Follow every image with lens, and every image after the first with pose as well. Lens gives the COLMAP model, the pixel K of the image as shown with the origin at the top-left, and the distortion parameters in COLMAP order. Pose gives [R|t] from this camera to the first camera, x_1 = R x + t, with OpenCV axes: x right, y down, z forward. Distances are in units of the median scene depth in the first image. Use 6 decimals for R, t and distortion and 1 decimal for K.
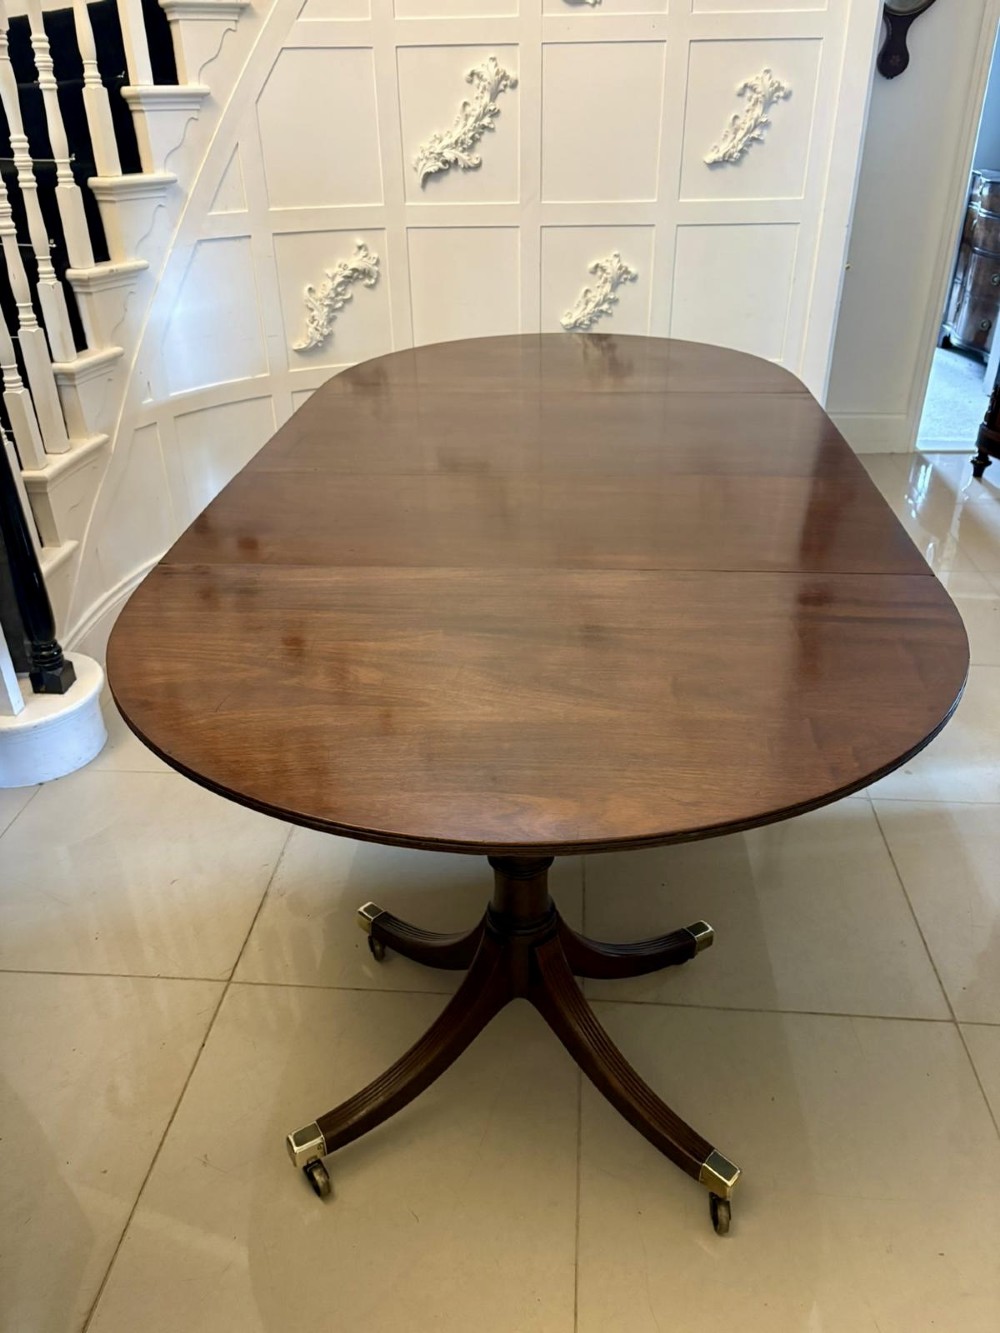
lens RADIAL K [[1020.8, 0, 502.2], [0, 1020.8, 676.8], [0, 0, 1]] dist [0.051391, -0.056501]
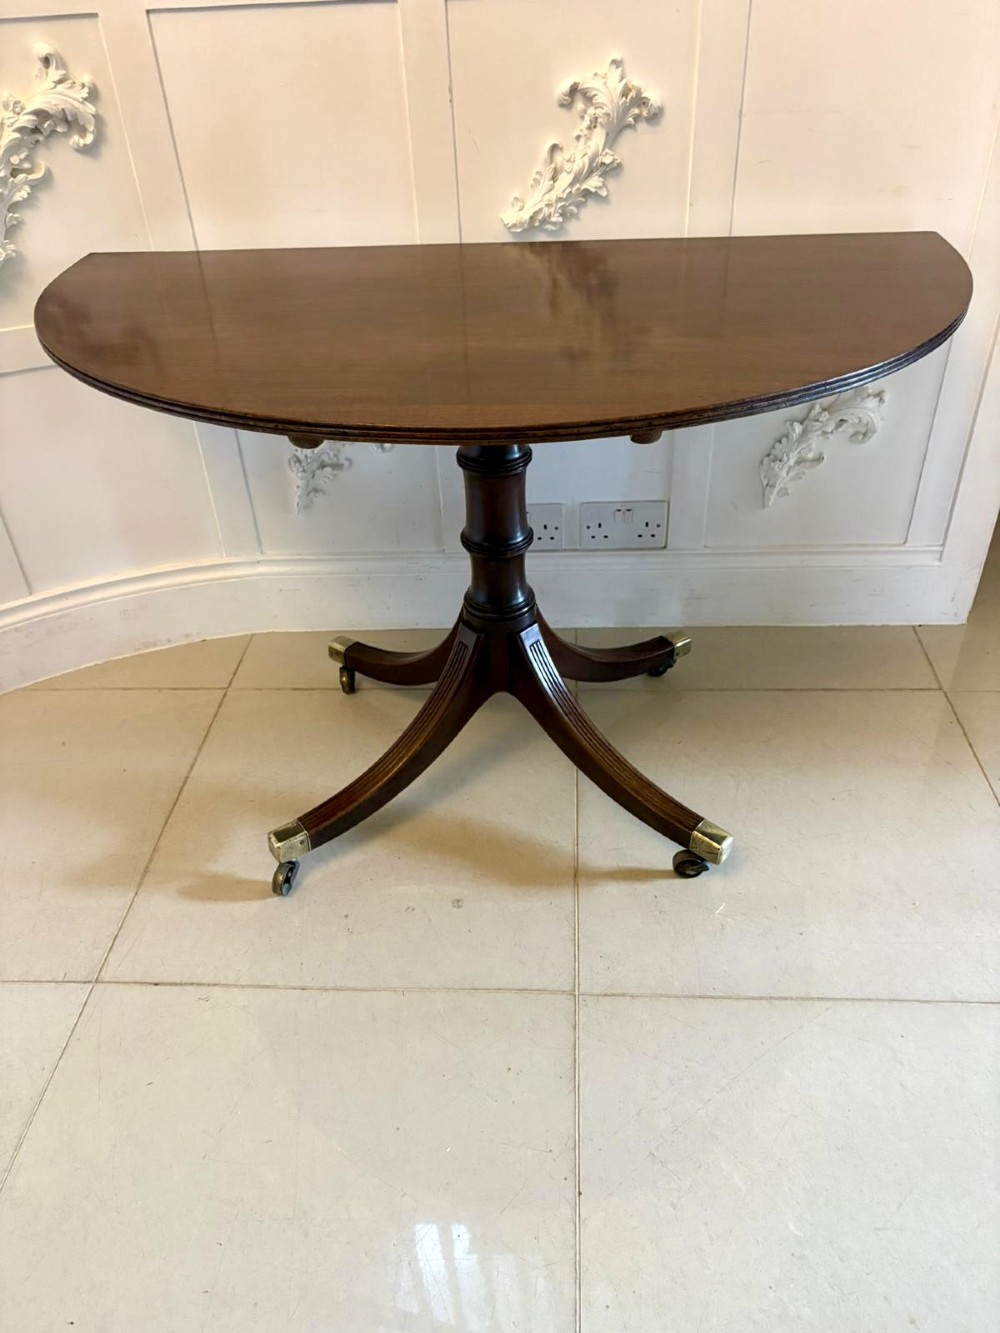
lens RADIAL K [[1020.8, 0, 514.5], [0, 1020.8, 669.1], [0, 0, 1]] dist [0.051391, -0.056501]
pose [[0.999251, -0.036138, 0.013850, 0.053337], [0.034416, 0.993437, 0.109076, -0.207408], [-0.017701, -0.108517, 0.993937, 0.550449]]
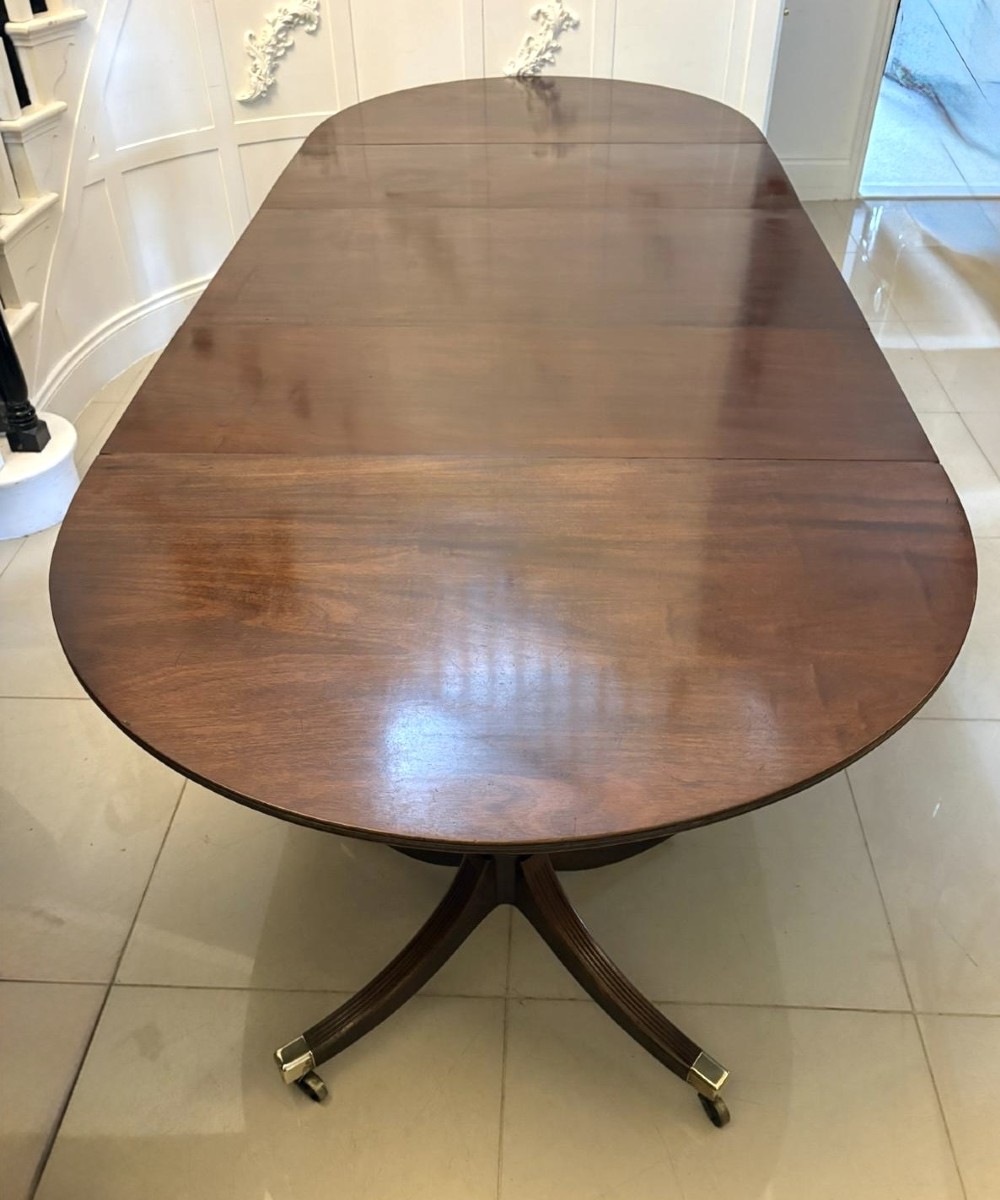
lens RADIAL K [[1037.2, 0, 516.0], [0, 1037.2, 582.7], [0, 0, 1]] dist [0.037973, -0.026681]
pose [[0.998820, -0.021102, 0.043740, 0.014360], [0.014270, 0.988429, 0.151011, -0.004753], [-0.046421, -0.150209, 0.987564, -0.094856]]
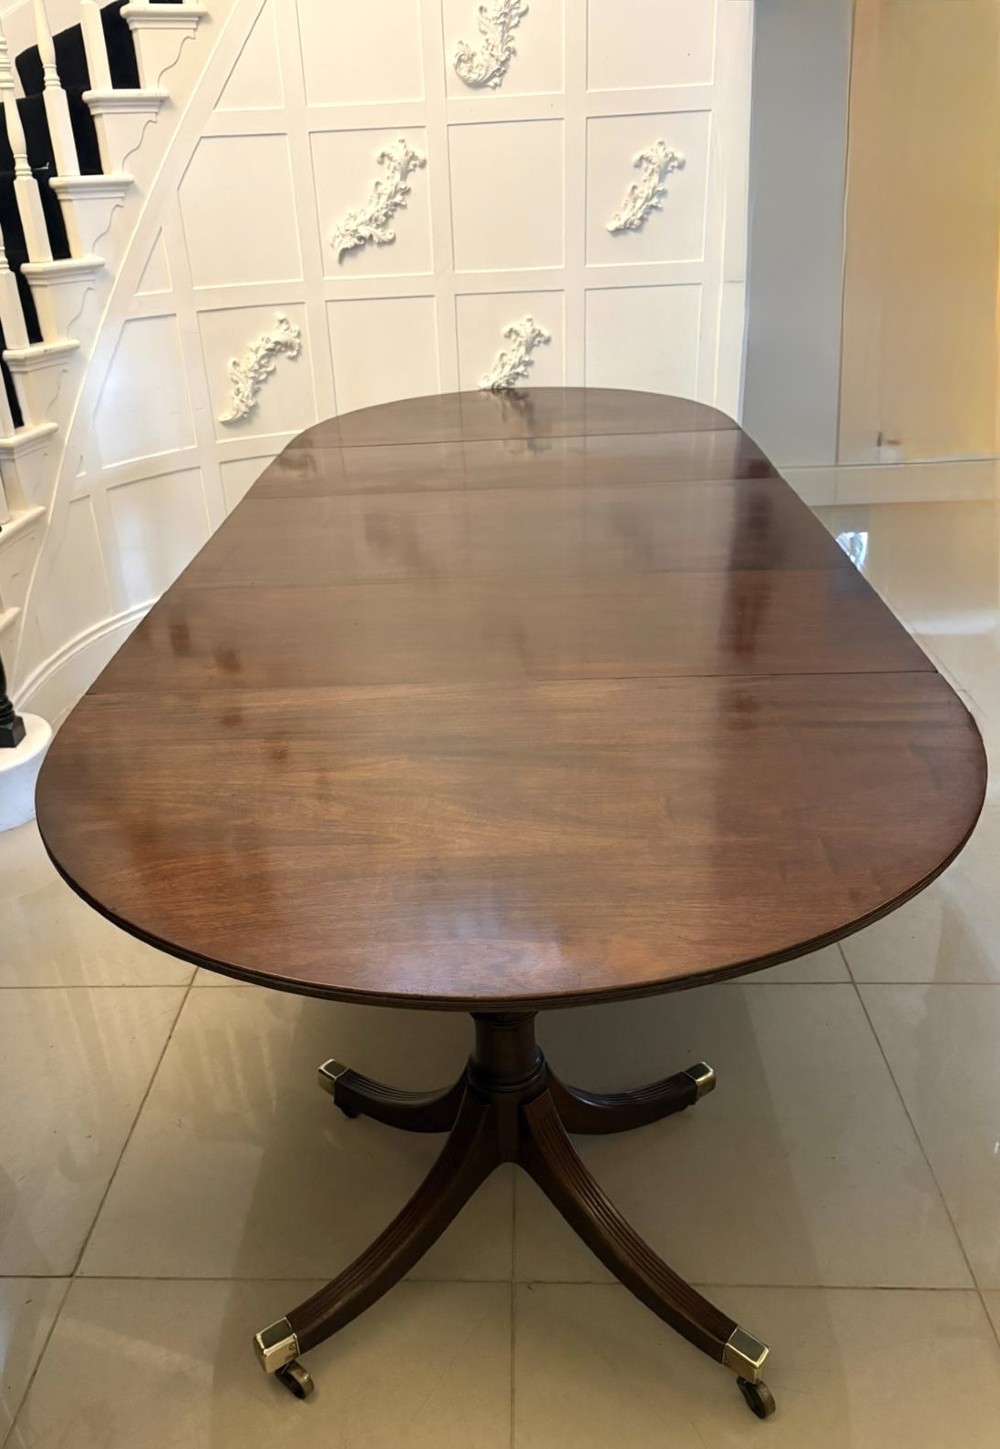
lens RADIAL K [[1128.8, 0, 467.1], [0, 1128.8, 735.6], [0, 0, 1]] dist [0.016320, 0.014693]
pose [[0.998838, -0.044129, 0.019395, 0.008330], [0.045022, 0.997818, -0.048297, 0.065553], [-0.017221, 0.049114, 0.998645, -0.127159]]
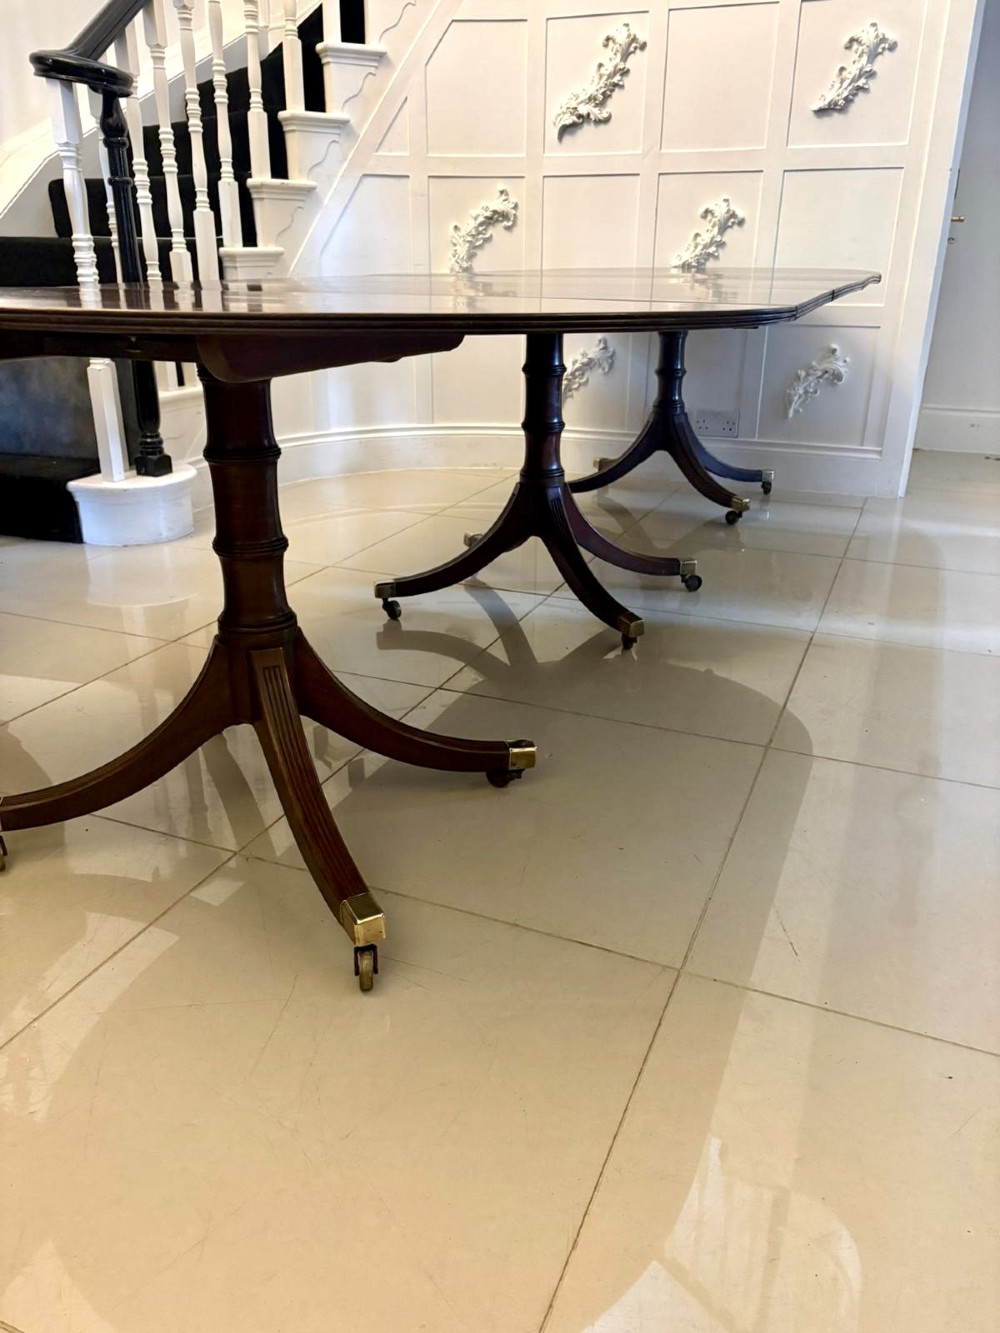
lens RADIAL K [[1020.8, 0, 501.0], [0, 1020.8, 674.6], [0, 0, 1]] dist [0.051391, -0.056501]
pose [[0.949915, 0.139364, -0.279713, 0.274279], [-0.174210, 0.979229, -0.103733, 0.245077], [0.259447, 0.147267, 0.954463, -0.022512]]
